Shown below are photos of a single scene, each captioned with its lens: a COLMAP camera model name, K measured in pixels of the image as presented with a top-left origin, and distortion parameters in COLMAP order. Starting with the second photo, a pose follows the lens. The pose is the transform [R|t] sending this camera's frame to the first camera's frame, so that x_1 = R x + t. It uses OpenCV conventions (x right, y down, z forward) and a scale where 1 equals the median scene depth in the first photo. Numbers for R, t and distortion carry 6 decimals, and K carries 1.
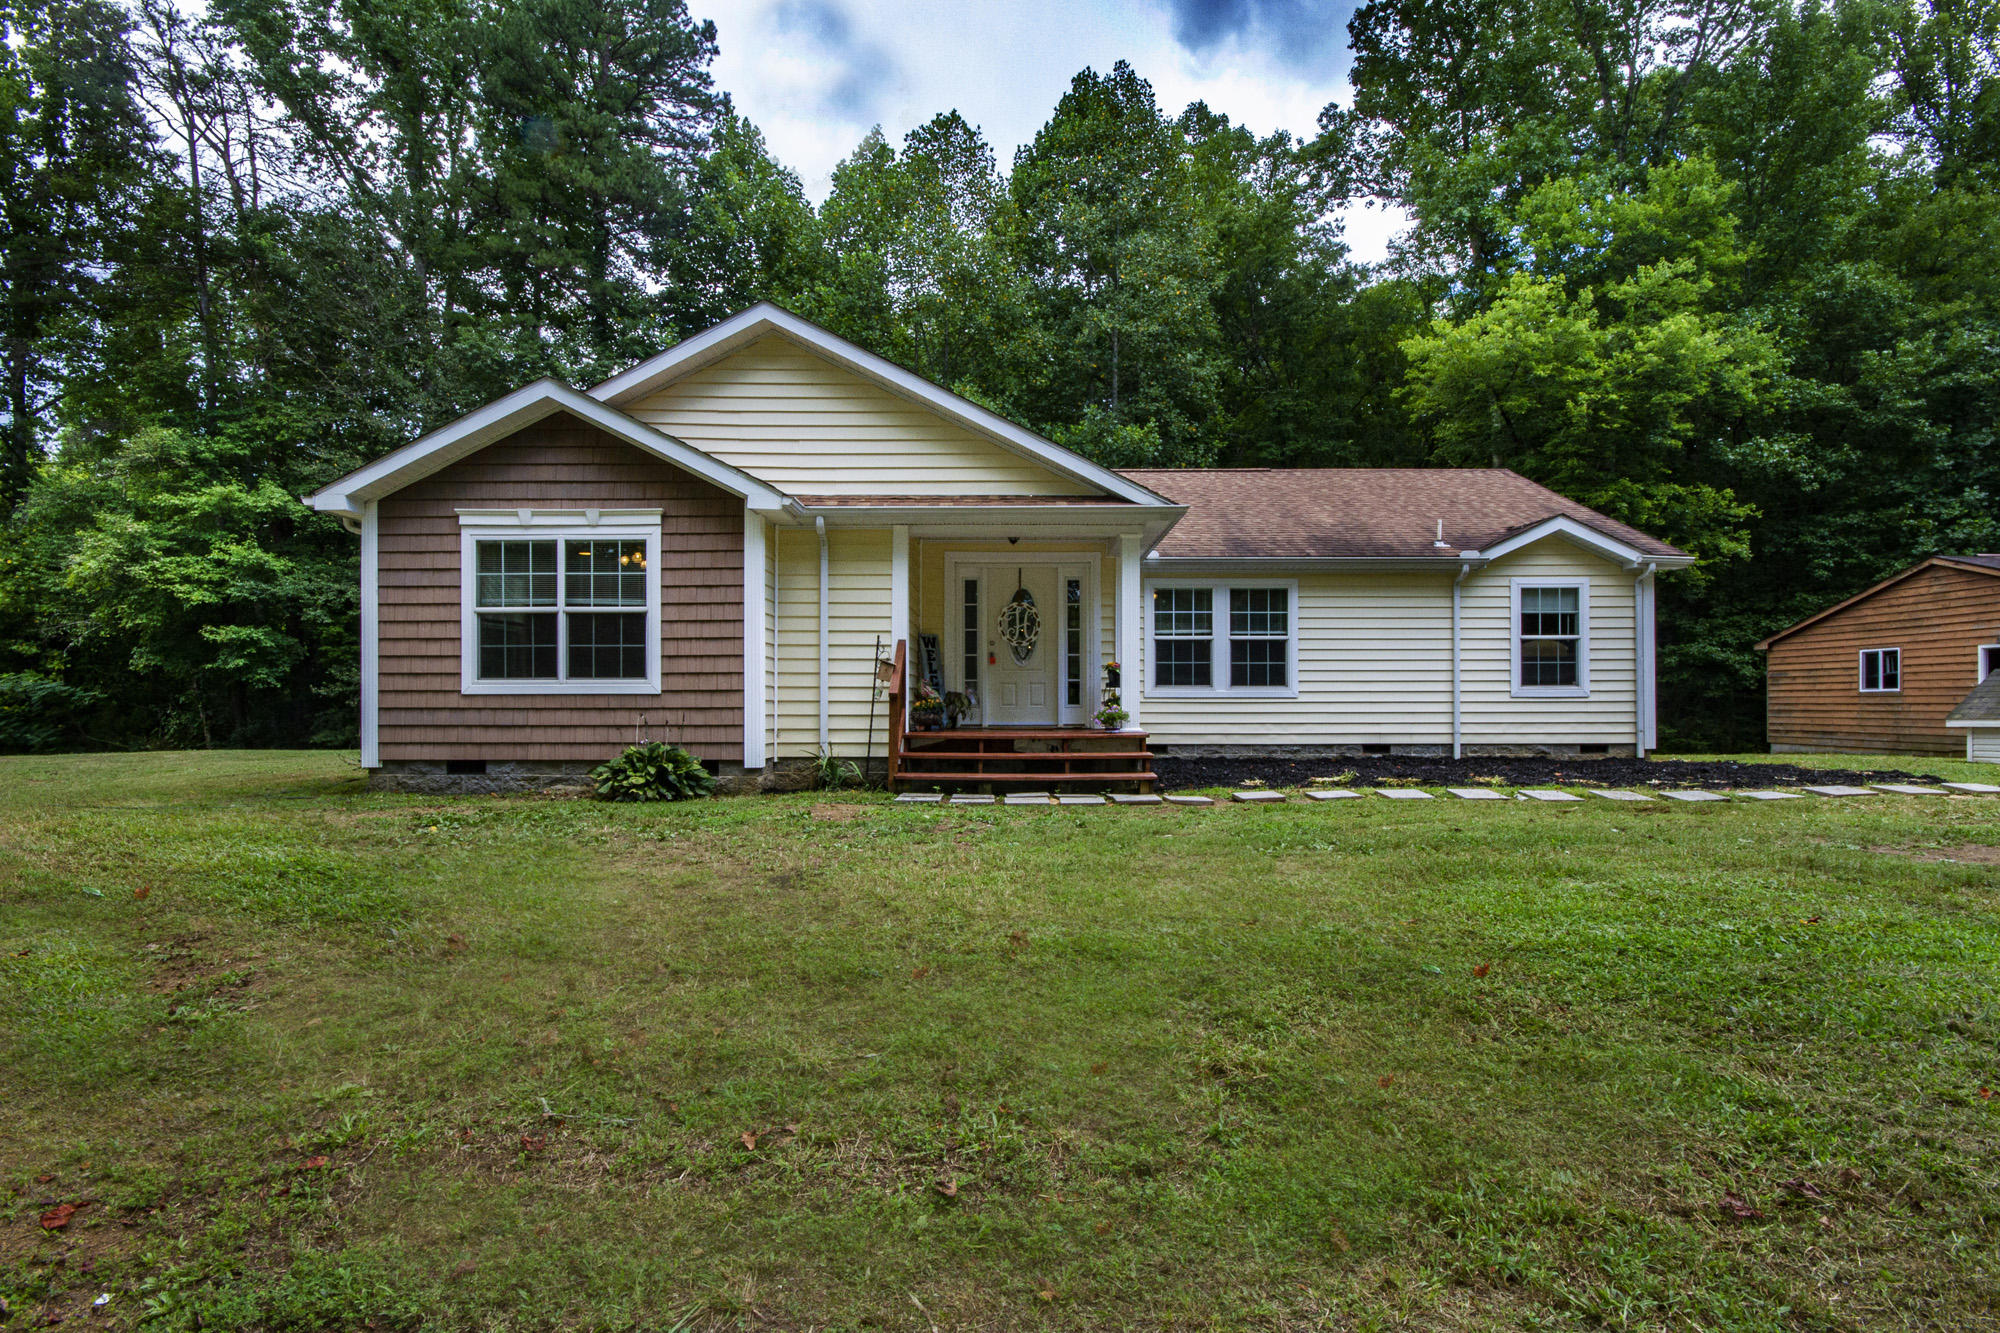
lens RADIAL K [[935.9, 0, 1000.2], [0, 935.9, 726.4], [0, 0, 1]] dist [0.007806, -0.014165]
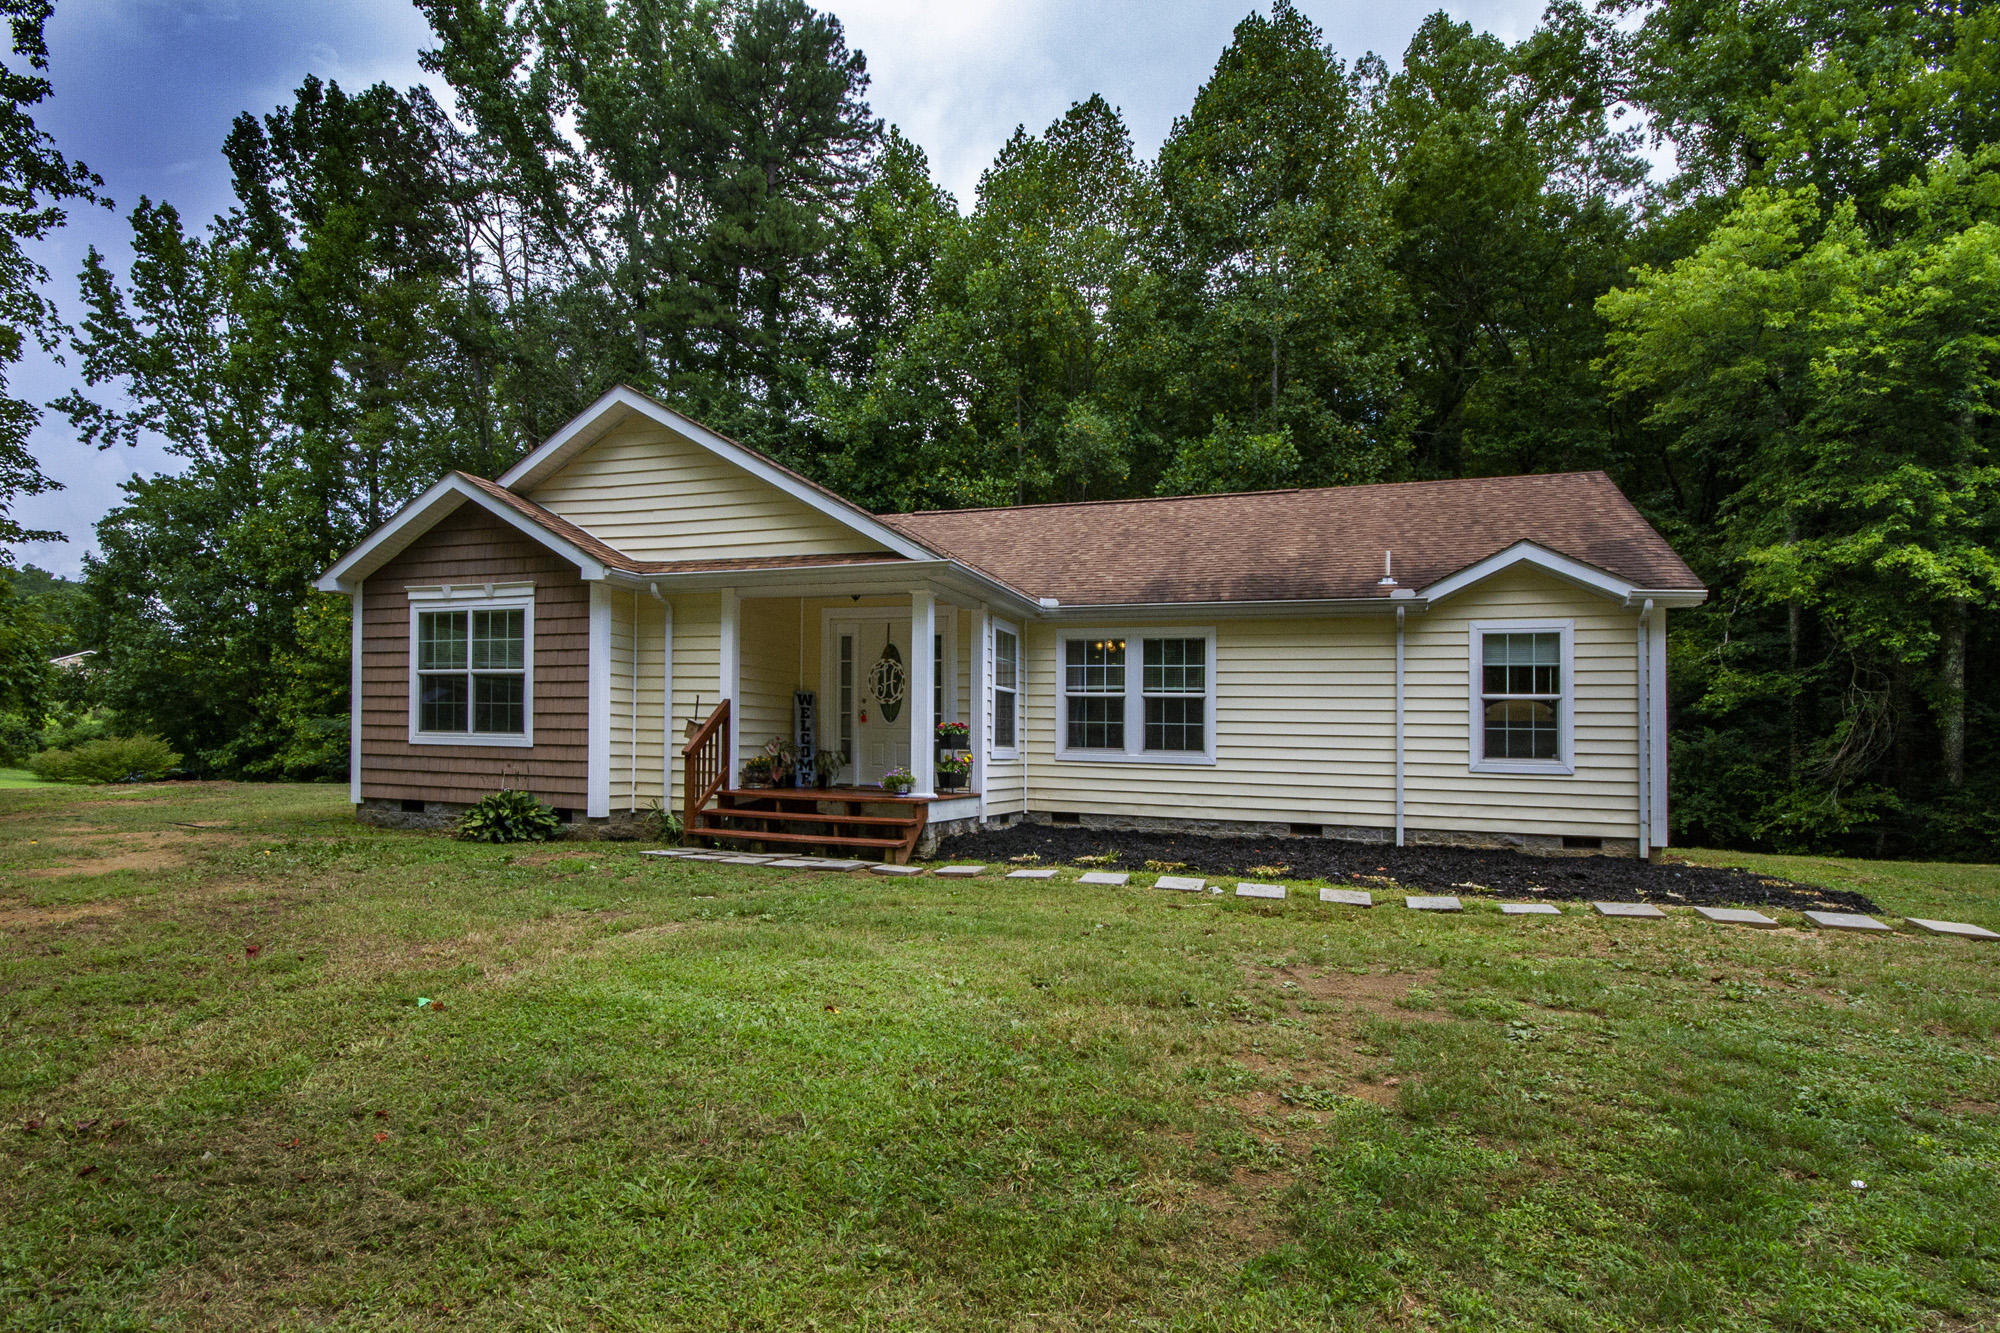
lens RADIAL K [[1114.3, 0, 998.9], [0, 1114.3, 772.8], [0, 0, 1]] dist [-0.002965, -0.002186]
pose [[0.928355, 0.029540, -0.370519, 0.506822], [-0.032146, 0.999483, -0.000858, -0.016464], [0.370302, 0.012707, 0.928824, -0.017568]]
